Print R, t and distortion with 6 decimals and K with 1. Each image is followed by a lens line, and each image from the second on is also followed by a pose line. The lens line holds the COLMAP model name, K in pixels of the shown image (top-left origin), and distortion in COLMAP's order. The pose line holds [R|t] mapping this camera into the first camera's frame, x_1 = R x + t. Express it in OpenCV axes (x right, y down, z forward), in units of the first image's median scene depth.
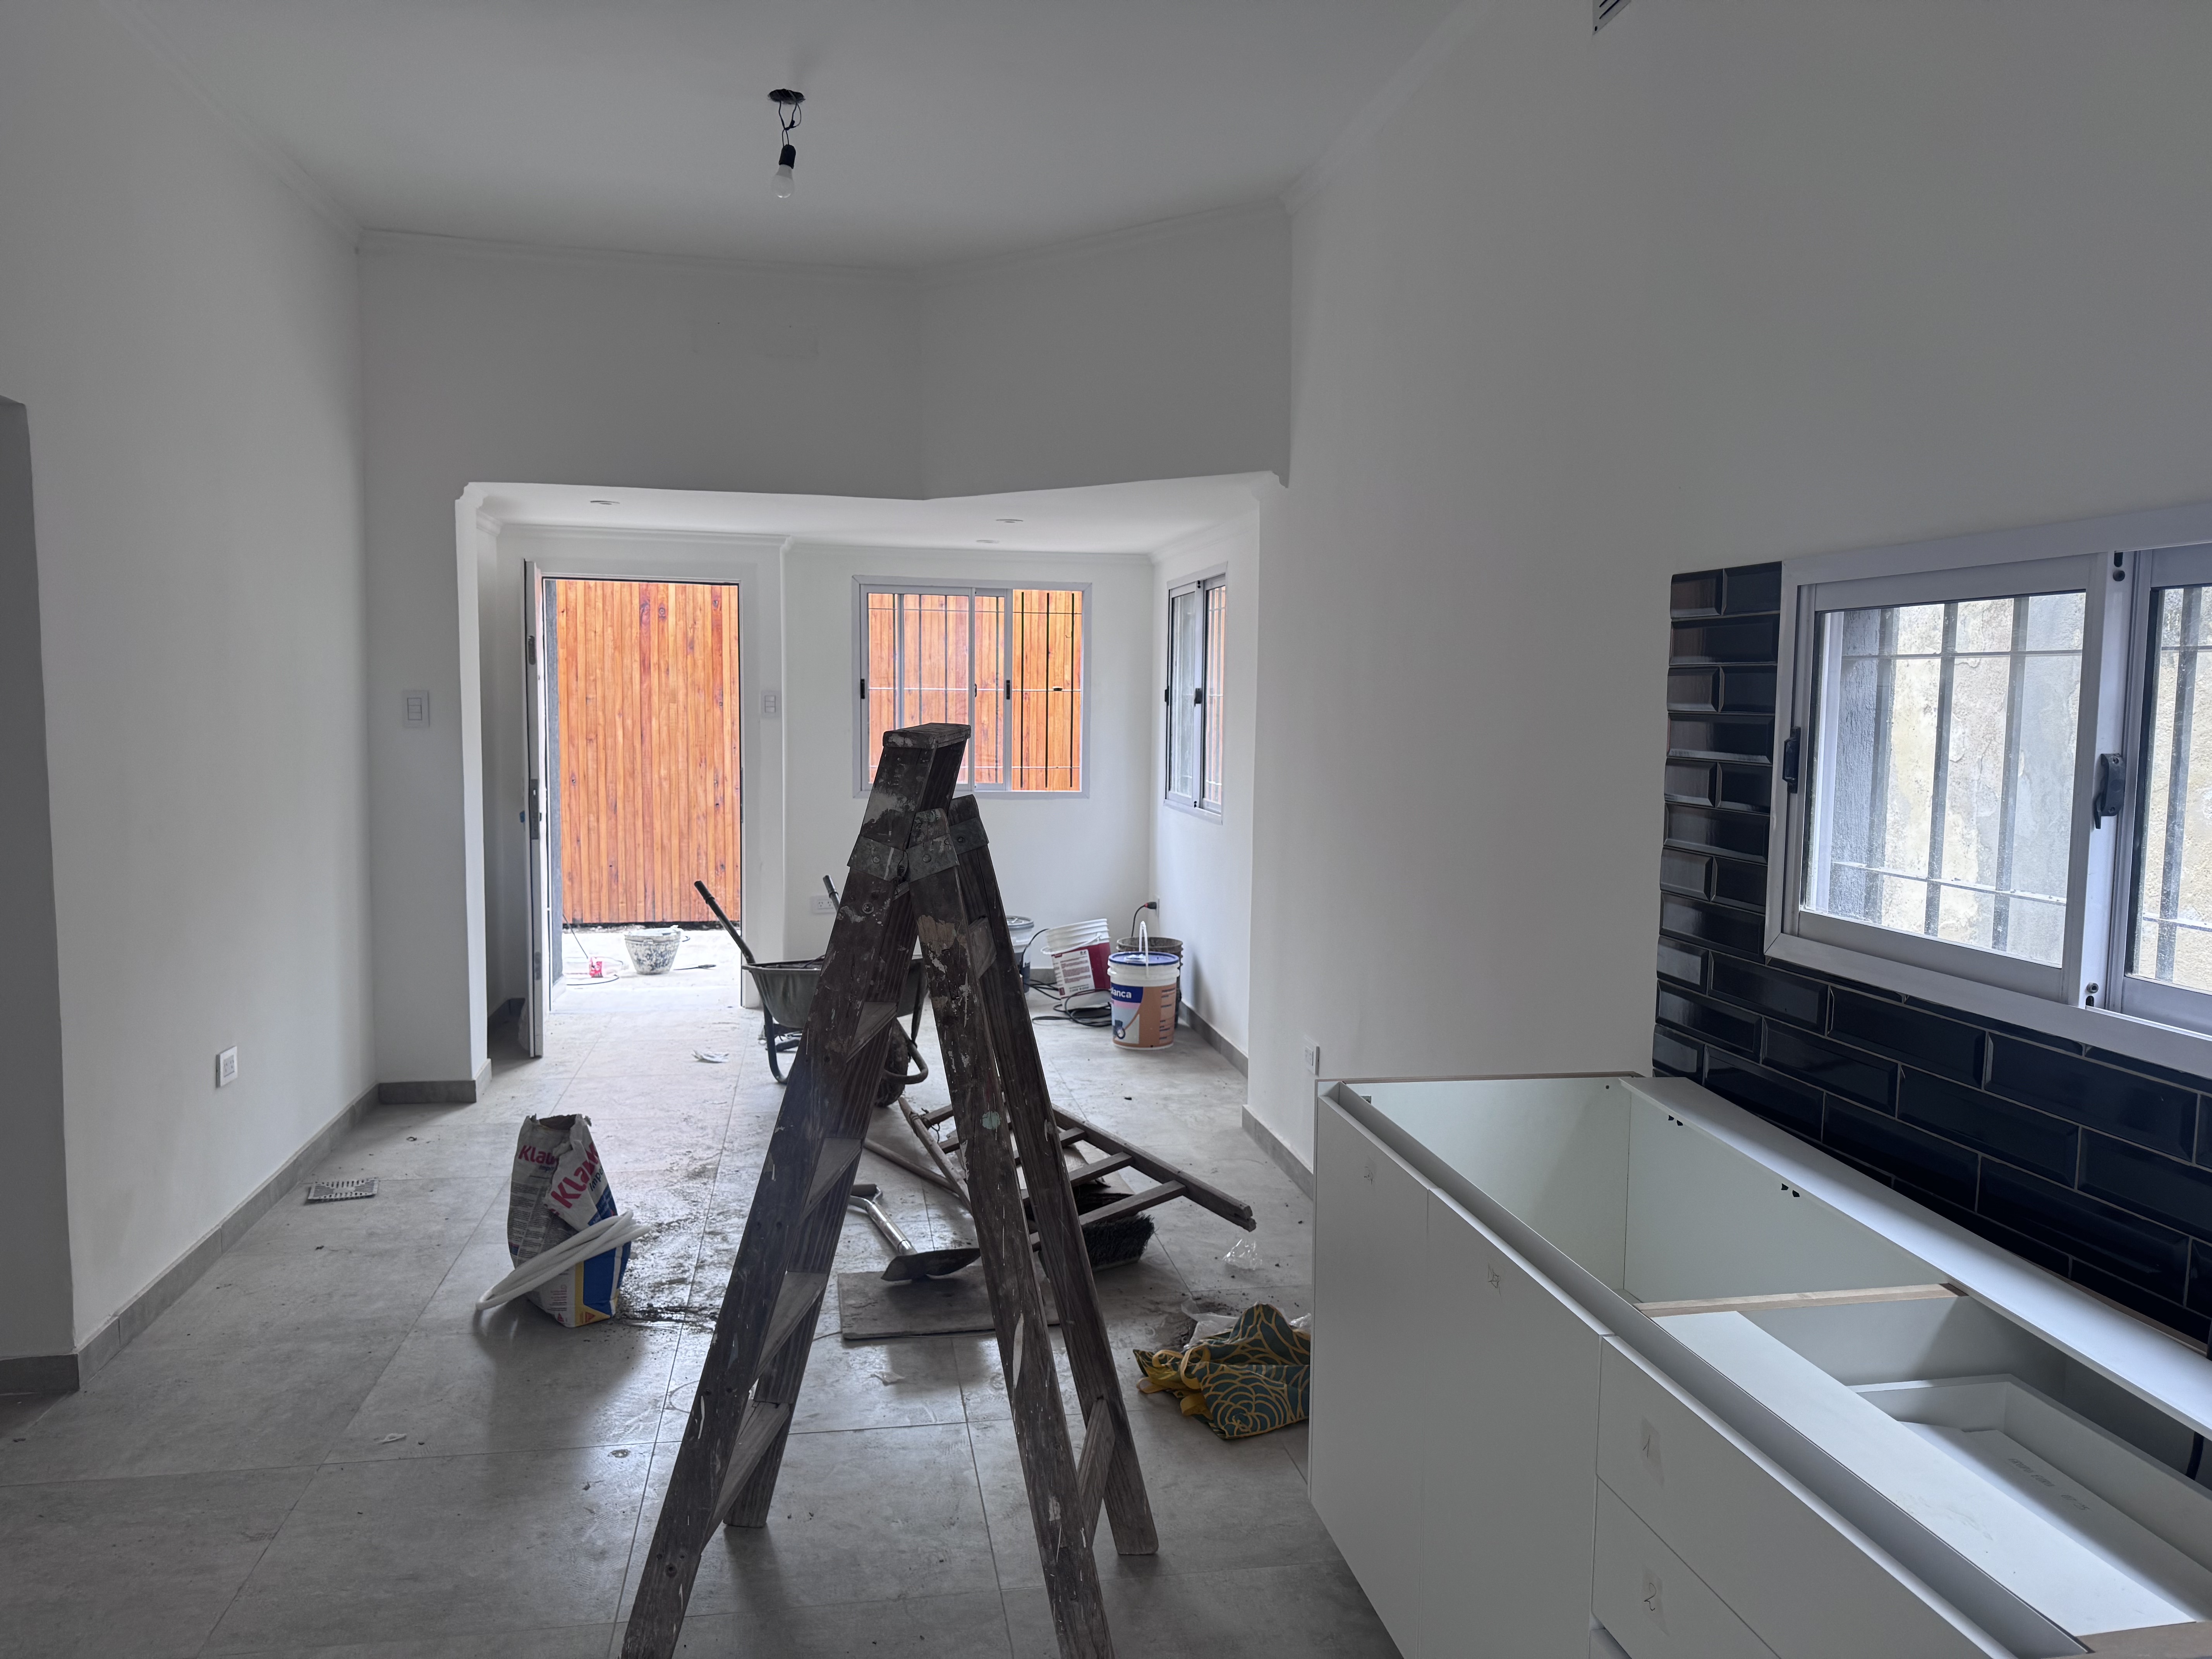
lens RADIAL K [[1532.3, 0, 1106.0], [0, 1532.3, 829.5], [0, 0, 1]] dist [0.106413, -0.200391]
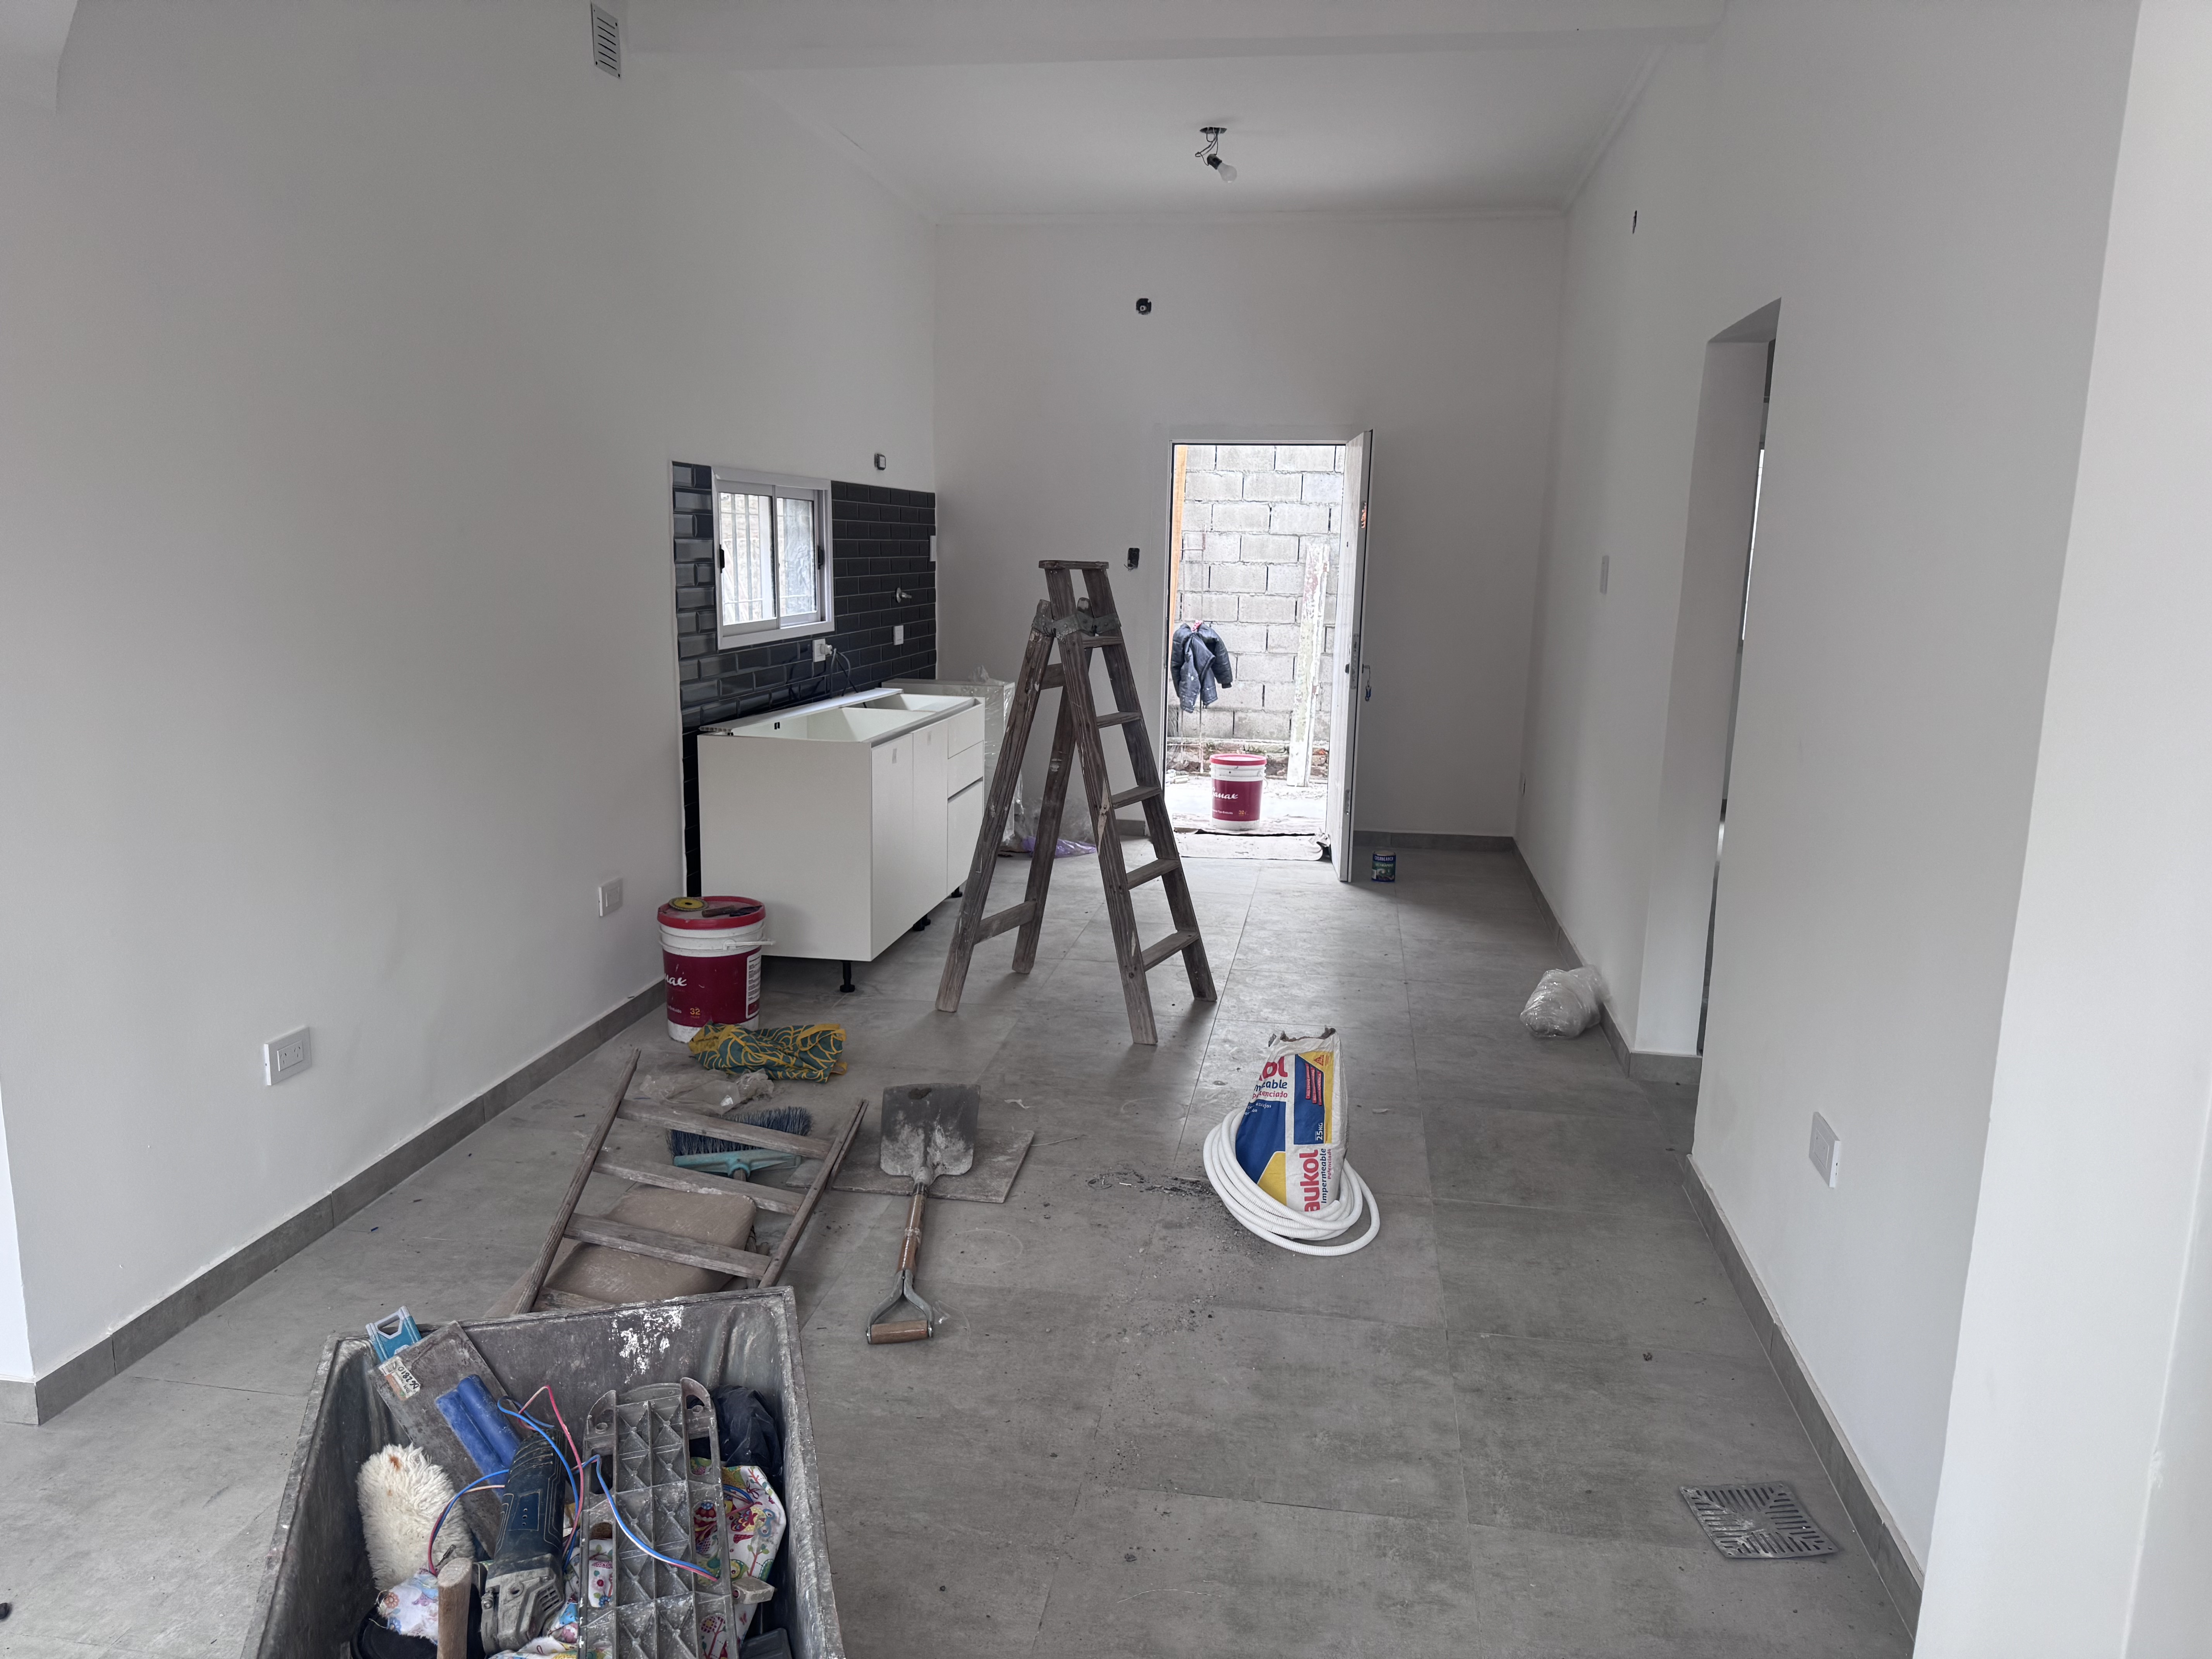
lens RADIAL K [[1532.3, 0, 1106.0], [0, 1532.3, 829.5], [0, 0, 1]] dist [0.106413, -0.200391]
pose [[-0.941944, -0.093347, 0.322533, -0.510393], [-0.003287, 0.963096, 0.269139, -0.164500], [-0.335753, 0.252454, -0.907489, 1.779325]]
